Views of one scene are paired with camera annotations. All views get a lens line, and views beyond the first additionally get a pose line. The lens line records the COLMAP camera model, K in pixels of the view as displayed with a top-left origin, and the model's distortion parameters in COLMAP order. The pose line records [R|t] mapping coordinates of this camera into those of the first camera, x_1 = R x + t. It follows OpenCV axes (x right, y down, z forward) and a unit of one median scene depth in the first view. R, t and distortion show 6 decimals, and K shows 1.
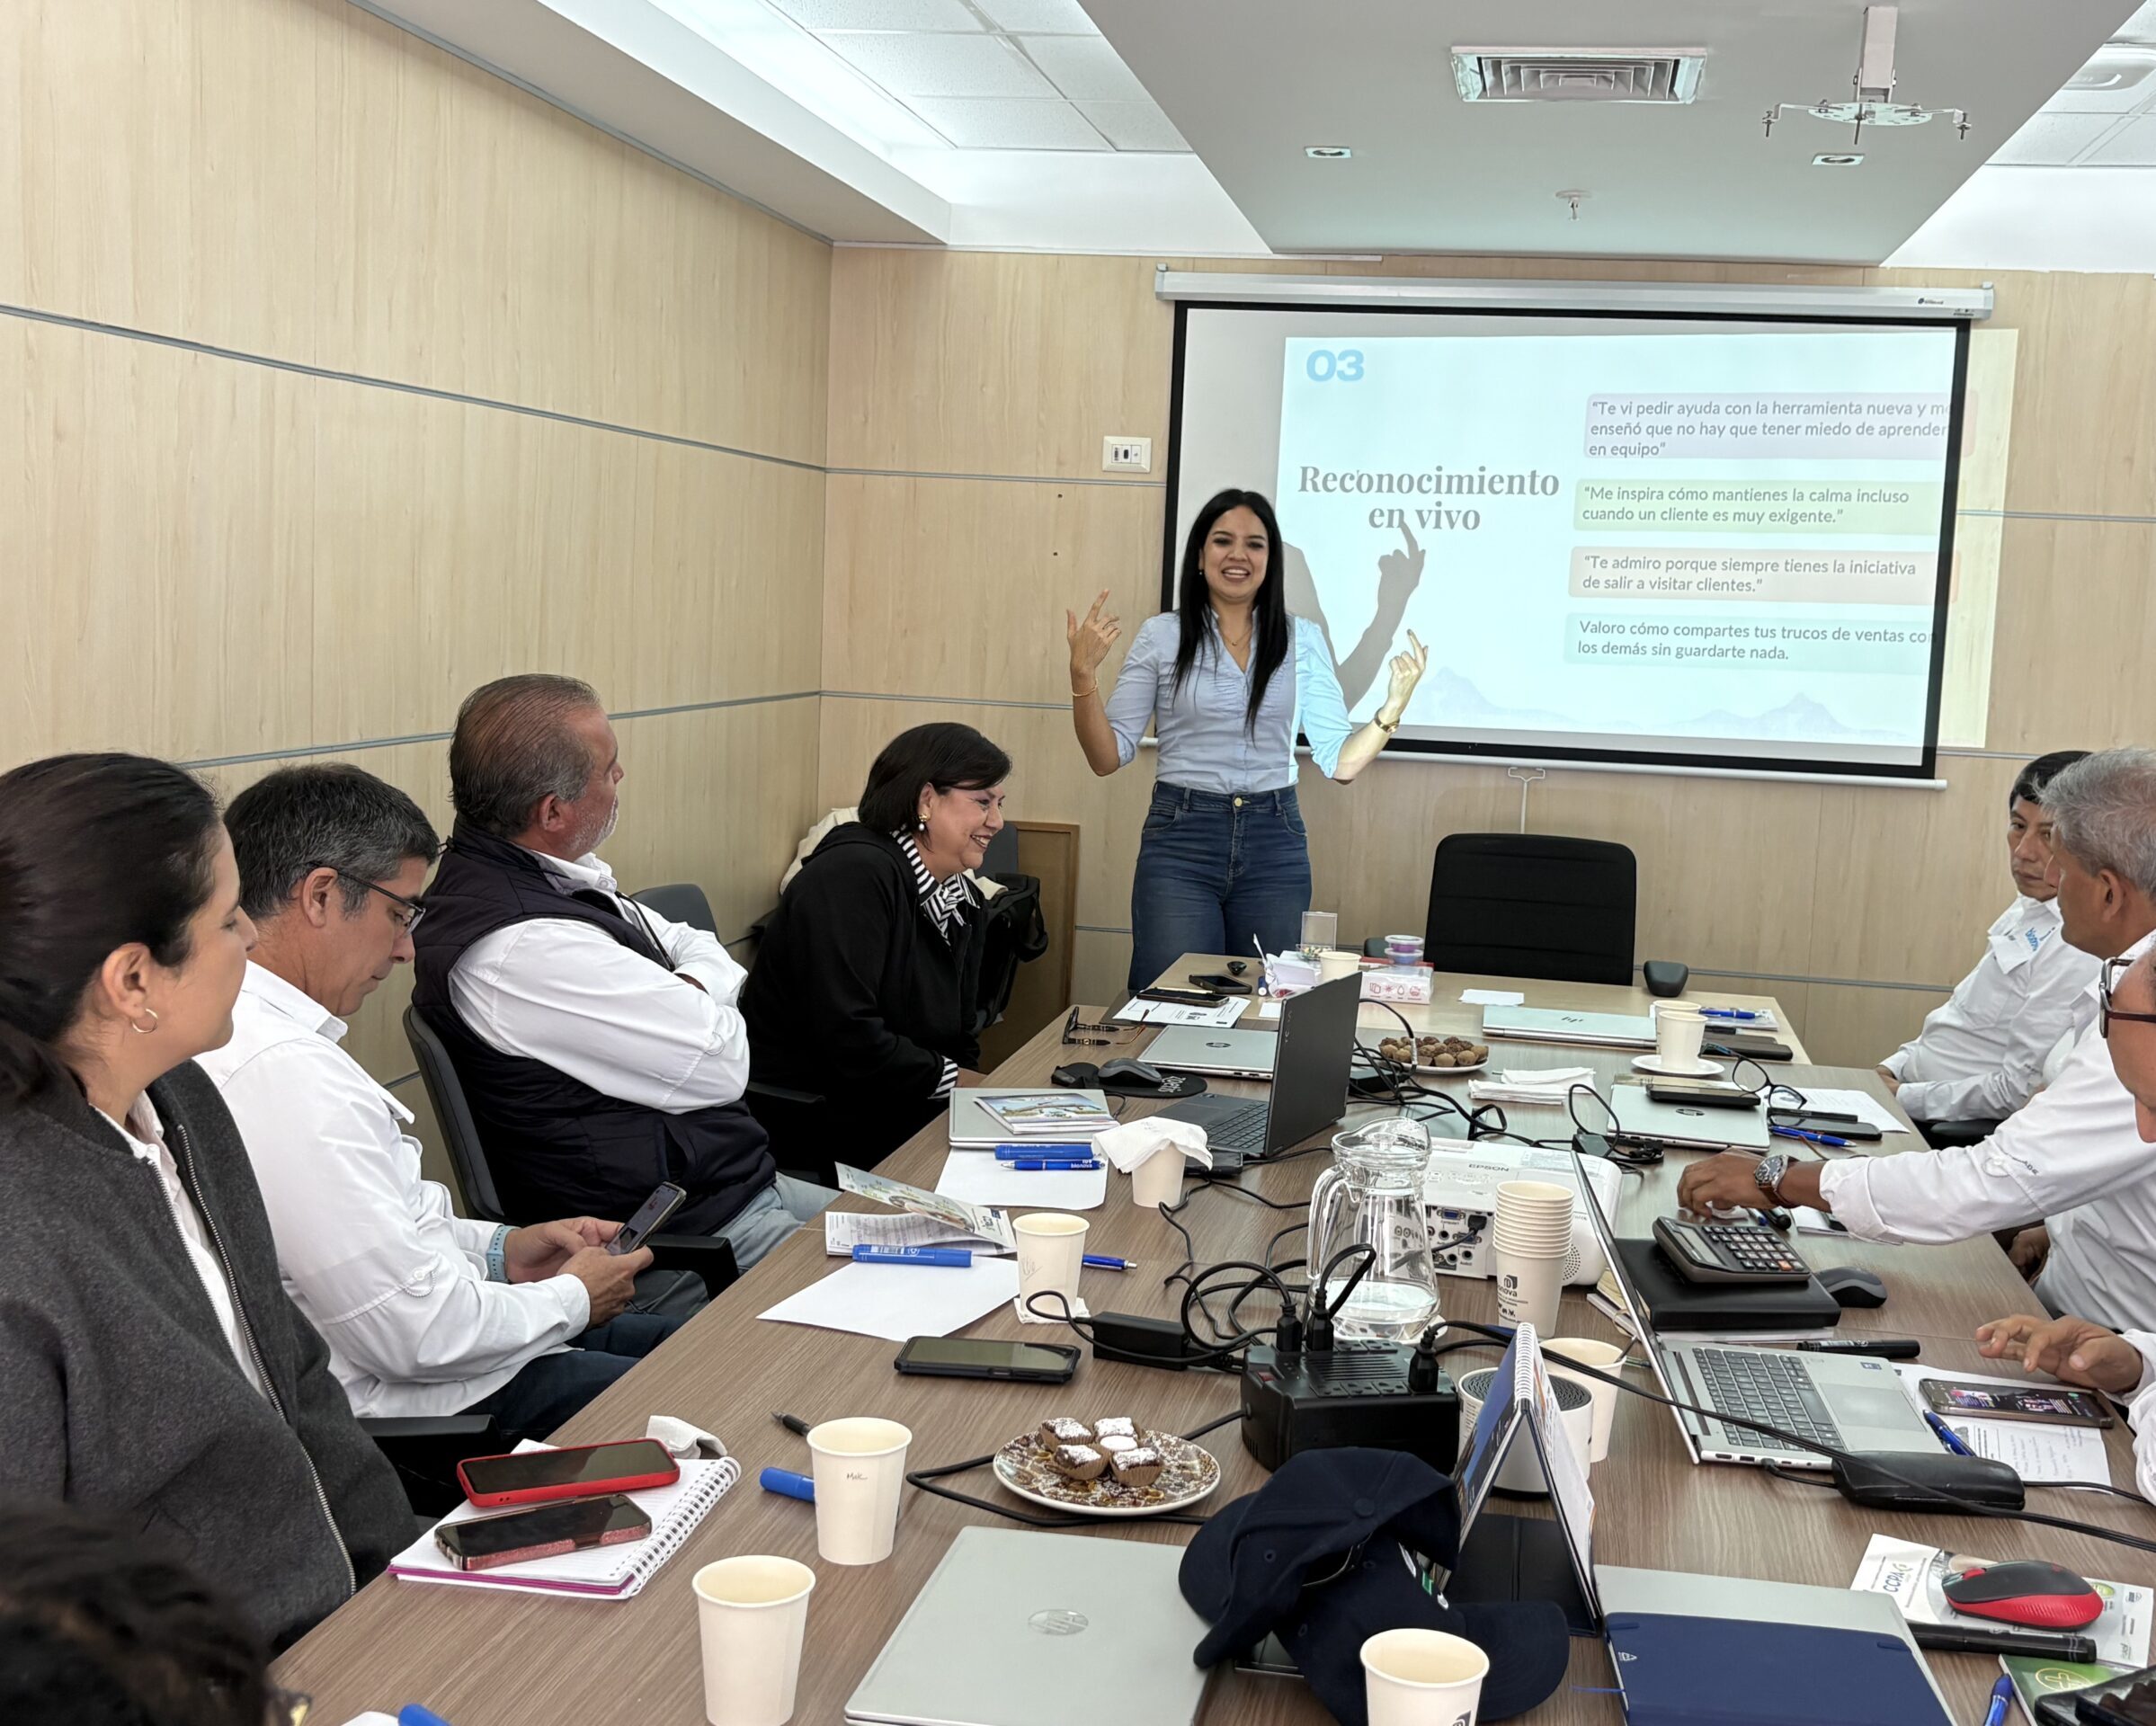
lens RADIAL K [[2368.3, 0, 1175.8], [0, 2368.3, 845.6], [0, 0, 1]] dist [0.139885, -0.406059]
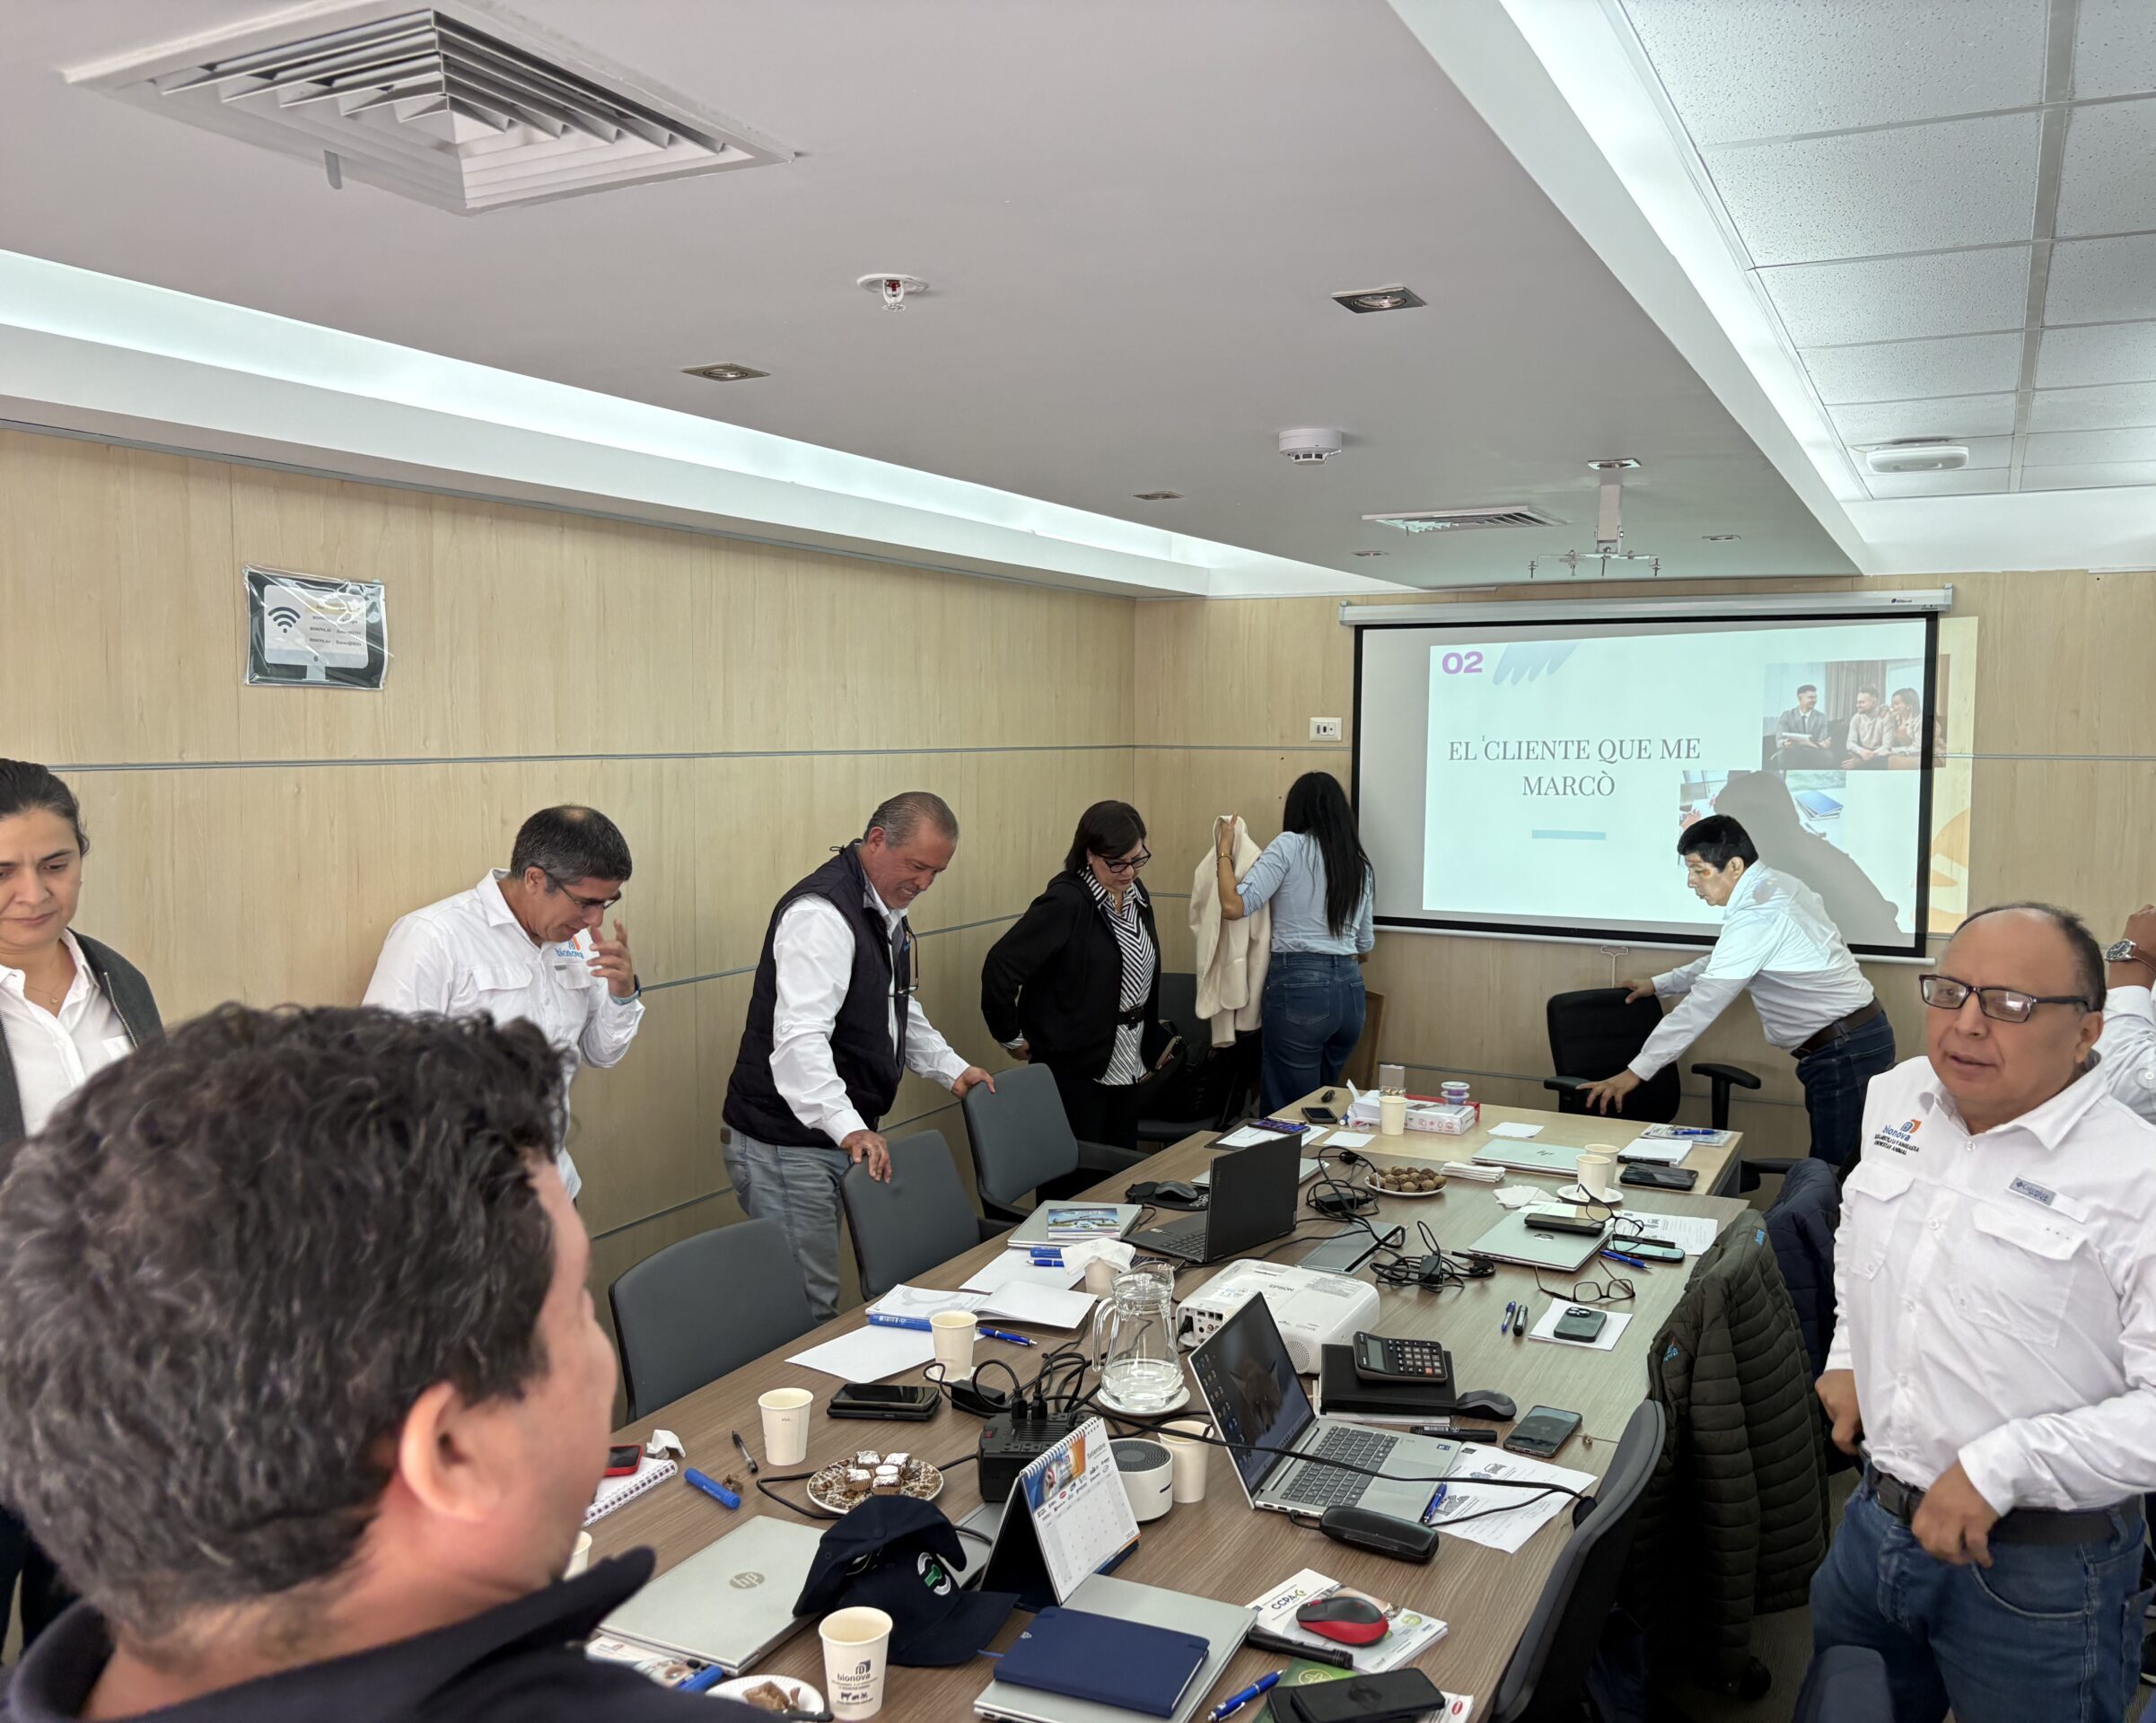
lens RADIAL K [[1762.5, 0, 1130.9], [0, 1762.5, 836.6], [0, 0, 1]] dist [0.032735, -0.006428]
pose [[0.955228, -0.021052, -0.295119, 0.193638], [0.006777, 0.998760, -0.049311, -0.050228], [0.295792, 0.045104, 0.954187, -0.062595]]
